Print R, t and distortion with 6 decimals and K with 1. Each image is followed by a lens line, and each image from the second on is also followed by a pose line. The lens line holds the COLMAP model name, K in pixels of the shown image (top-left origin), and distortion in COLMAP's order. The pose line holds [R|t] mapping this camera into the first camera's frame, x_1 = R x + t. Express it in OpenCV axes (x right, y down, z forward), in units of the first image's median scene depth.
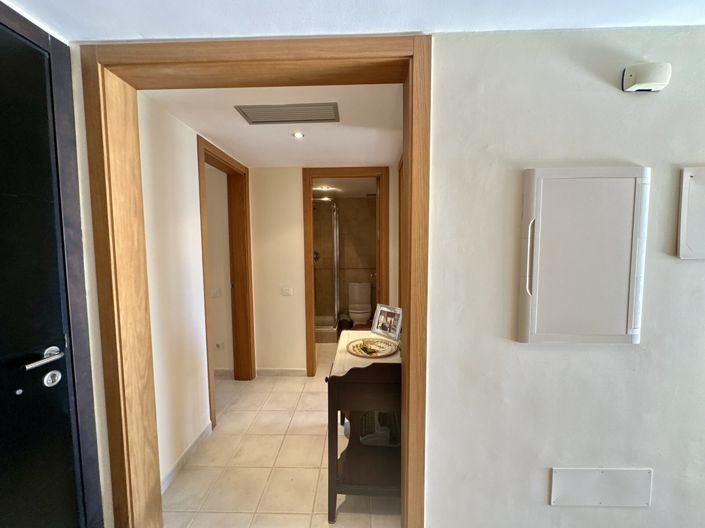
lens RADIAL K [[288.4, 0, 355.1], [0, 288.4, 266.1], [0, 0, 1]] dist [-0.001587, -0.000341]
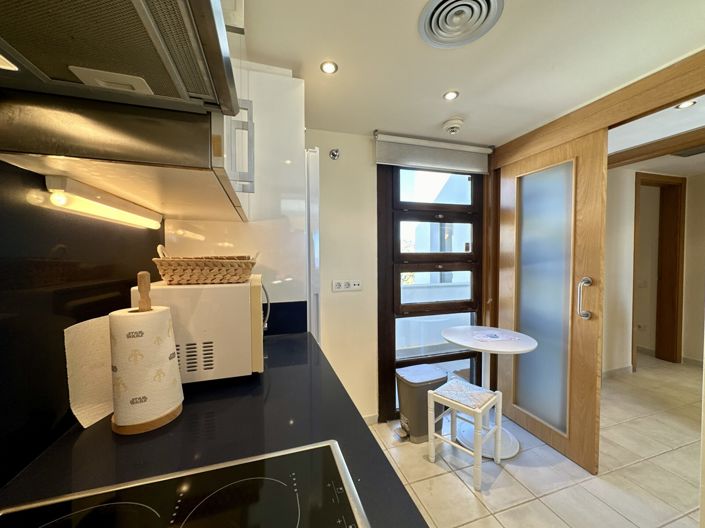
lens RADIAL K [[280.2, 0, 352.8], [0, 280.2, 265.0], [0, 0, 1]] dist [-0.001588, 0.000170]
pose [[0.329793, 0.030055, -0.943575, 0.297594], [-0.065928, 0.997786, 0.008739, 0.100116], [0.941749, 0.059325, 0.331044, -0.700717]]
